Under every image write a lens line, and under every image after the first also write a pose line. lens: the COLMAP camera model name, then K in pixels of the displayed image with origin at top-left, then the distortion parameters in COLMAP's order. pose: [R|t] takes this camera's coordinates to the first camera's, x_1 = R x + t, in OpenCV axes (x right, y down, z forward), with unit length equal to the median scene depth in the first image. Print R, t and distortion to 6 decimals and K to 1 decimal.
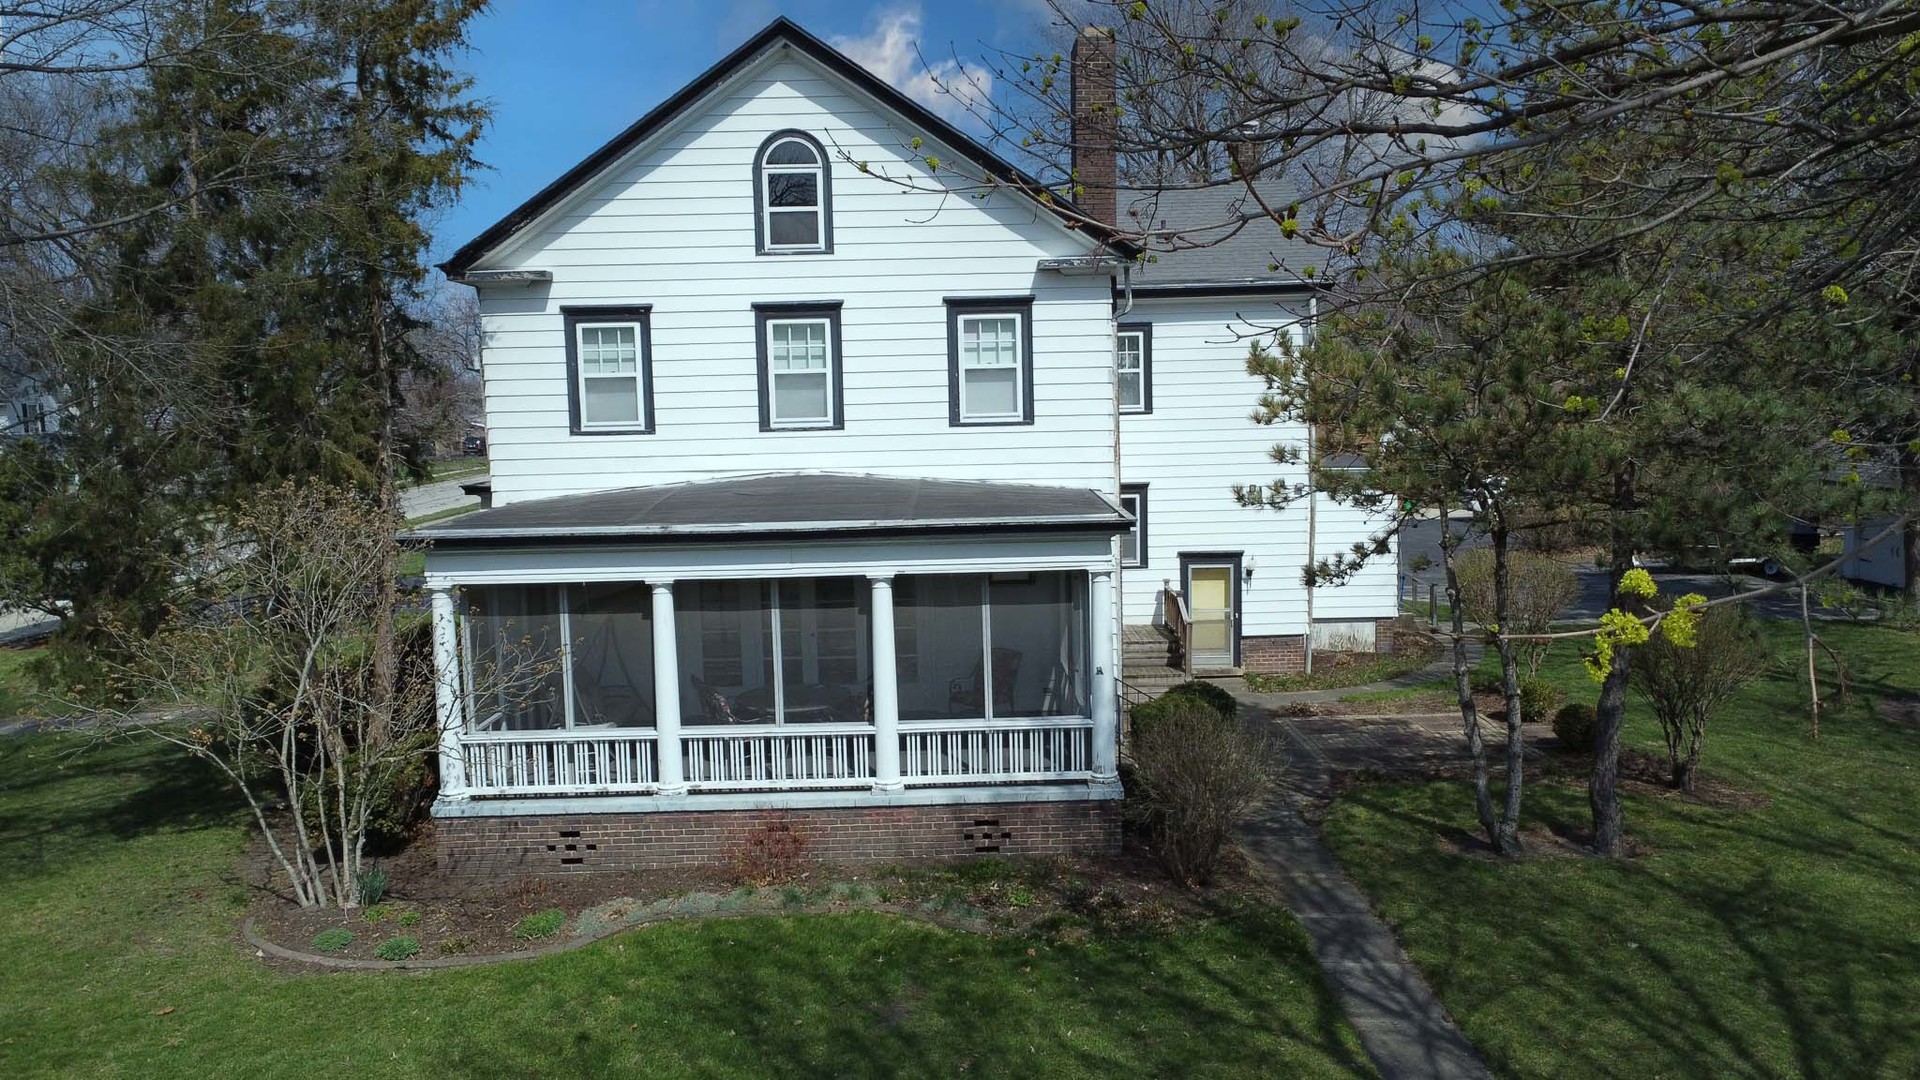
lens RADIAL K [[1510.1, 0, 1036.7], [0, 1510.1, 529.4], [0, 0, 1]] dist [0.001840, 0.045840]
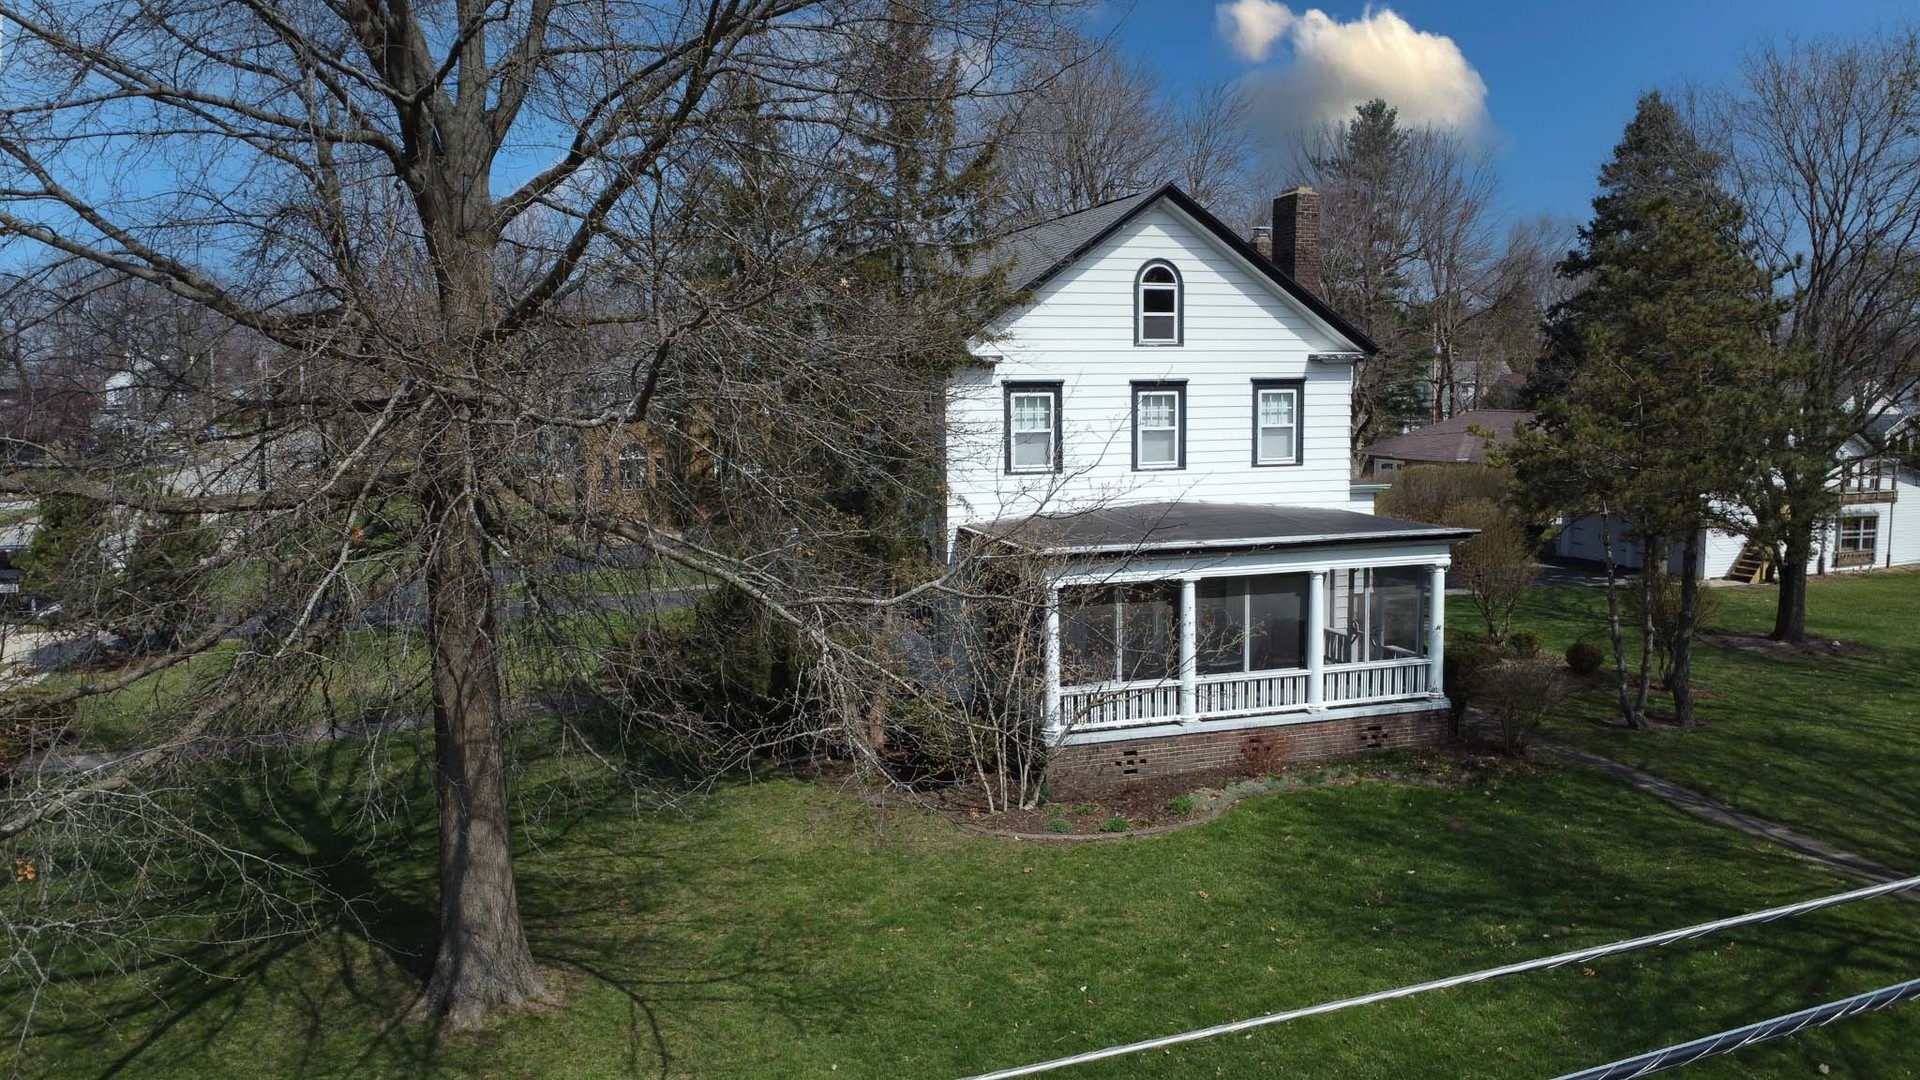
lens RADIAL K [[1510.1, 0, 1036.7], [0, 1510.1, 529.4], [0, 0, 1]] dist [0.001840, 0.045840]
pose [[0.942353, -0.018284, 0.334120, -0.747038], [0.017400, 0.999833, 0.005638, -0.020862], [-0.334167, 0.000501, 0.942514, -0.294023]]
